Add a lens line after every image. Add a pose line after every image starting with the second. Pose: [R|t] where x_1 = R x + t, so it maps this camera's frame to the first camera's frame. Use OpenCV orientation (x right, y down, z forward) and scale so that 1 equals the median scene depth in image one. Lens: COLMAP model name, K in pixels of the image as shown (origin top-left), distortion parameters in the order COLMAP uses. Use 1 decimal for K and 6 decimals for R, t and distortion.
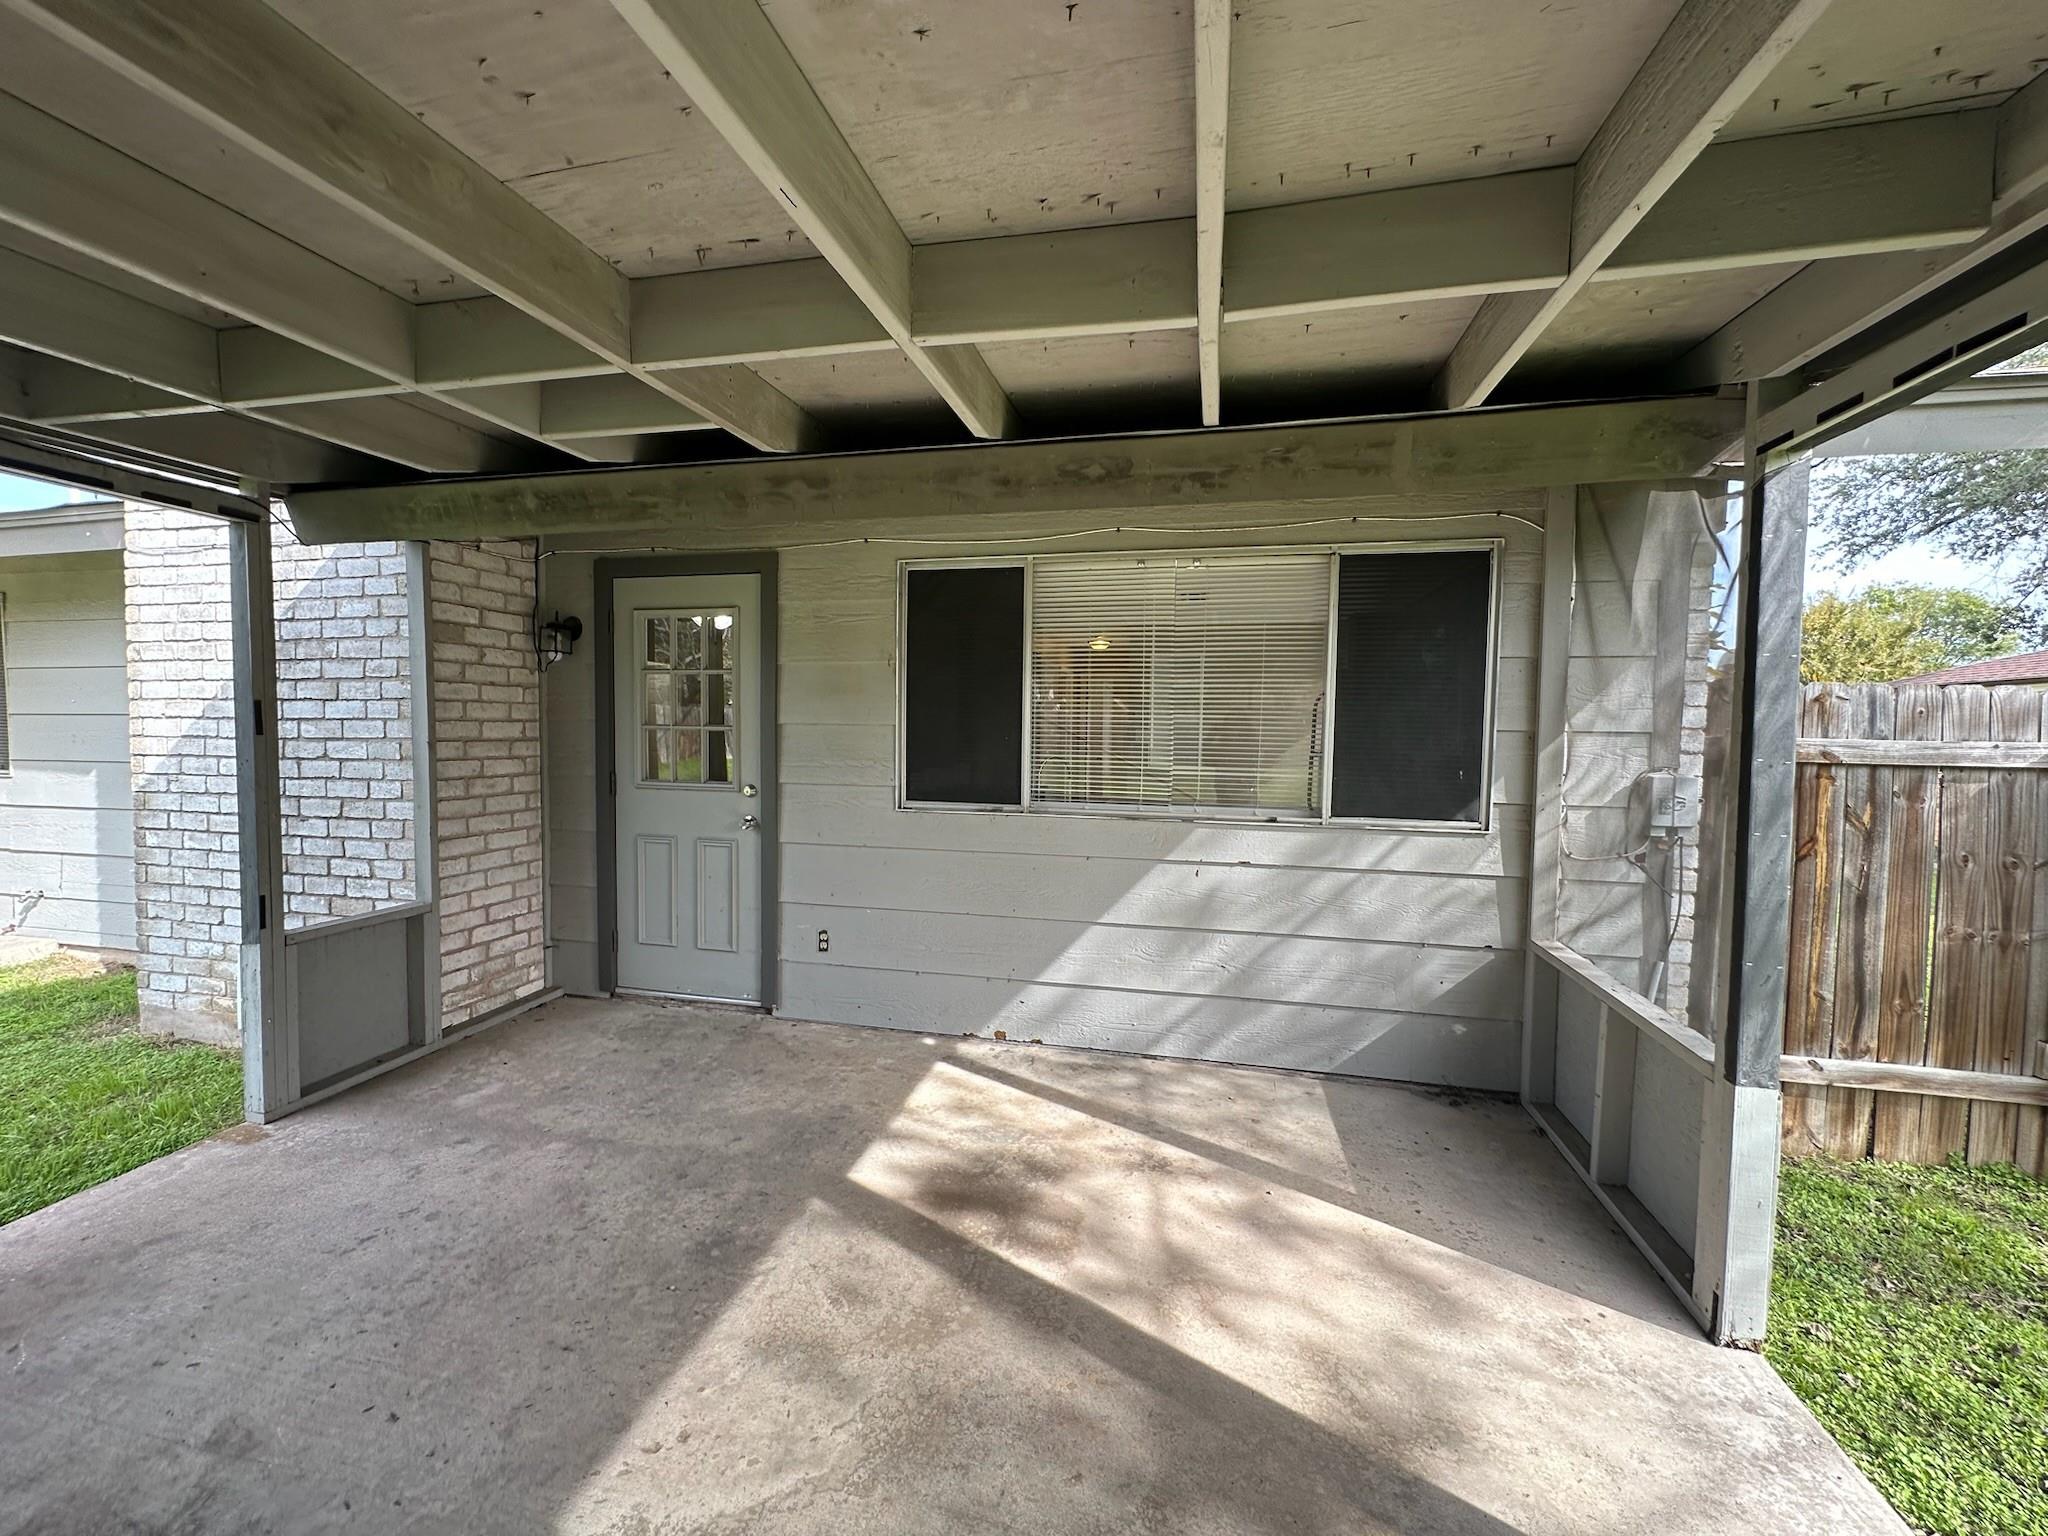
lens RADIAL K [[817.4, 0, 1024.2], [0, 817.4, 766.6], [0, 0, 1]] dist [-0.000979, -0.000098]
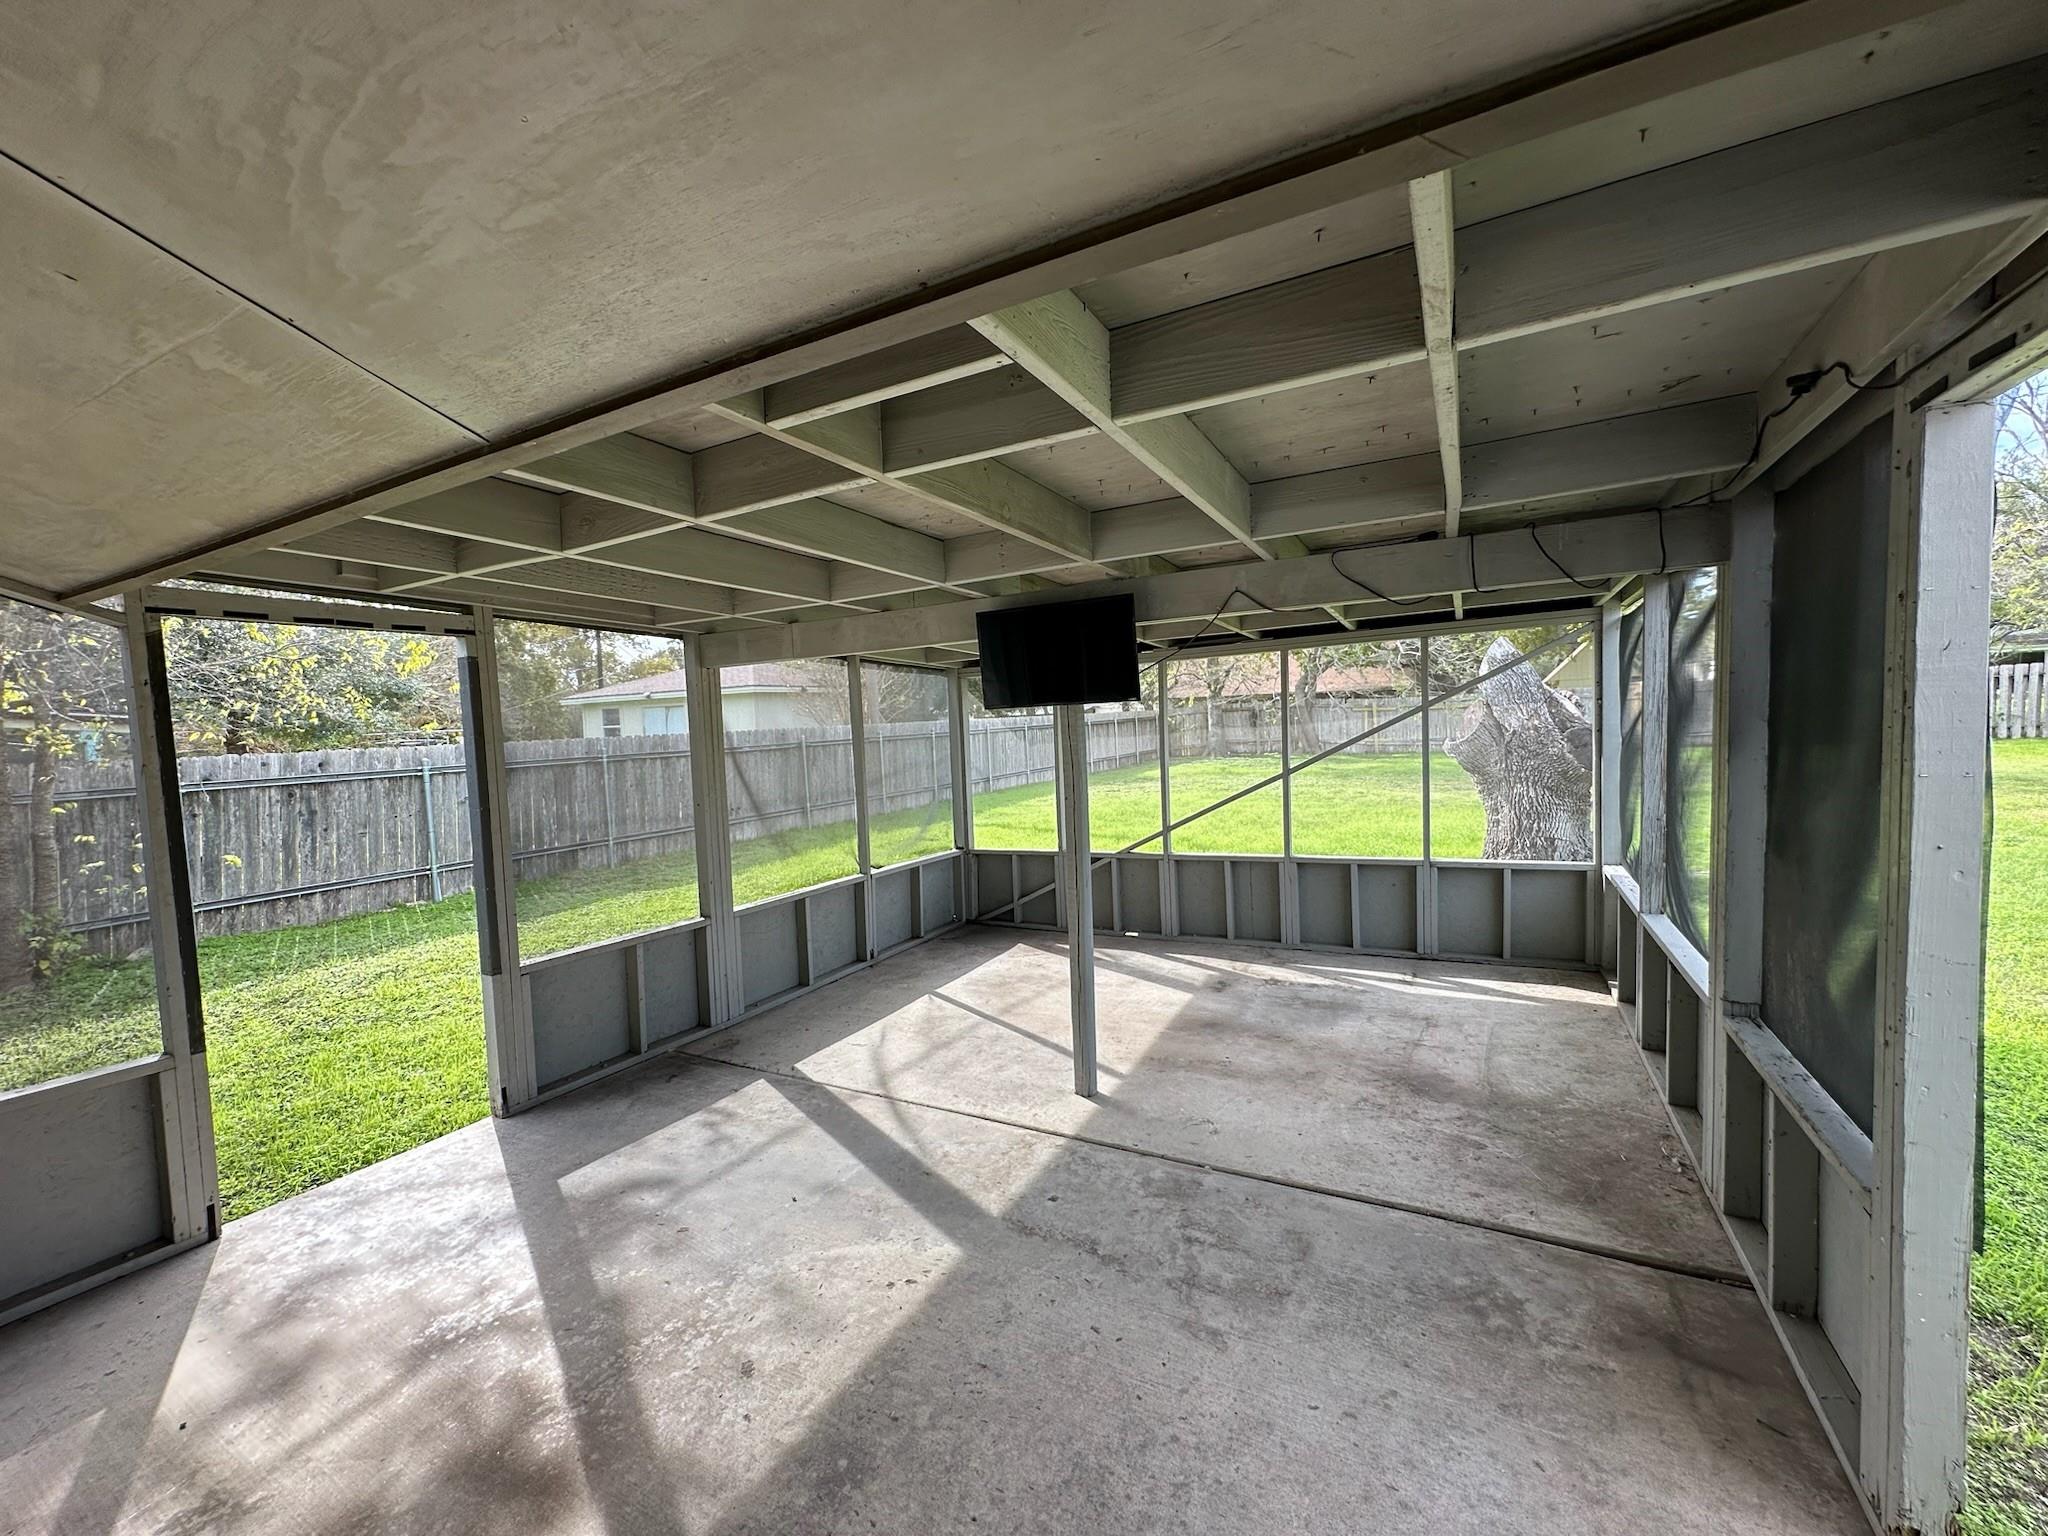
lens RADIAL K [[817.4, 0, 1024.2], [0, 817.4, 766.6], [0, 0, 1]] dist [-0.000979, -0.000098]
pose [[-0.961245, 0.006702, 0.275616, -0.840661], [0.038902, 0.992999, 0.111529, -0.196921], [-0.272939, 0.117929, -0.954776, 1.771760]]
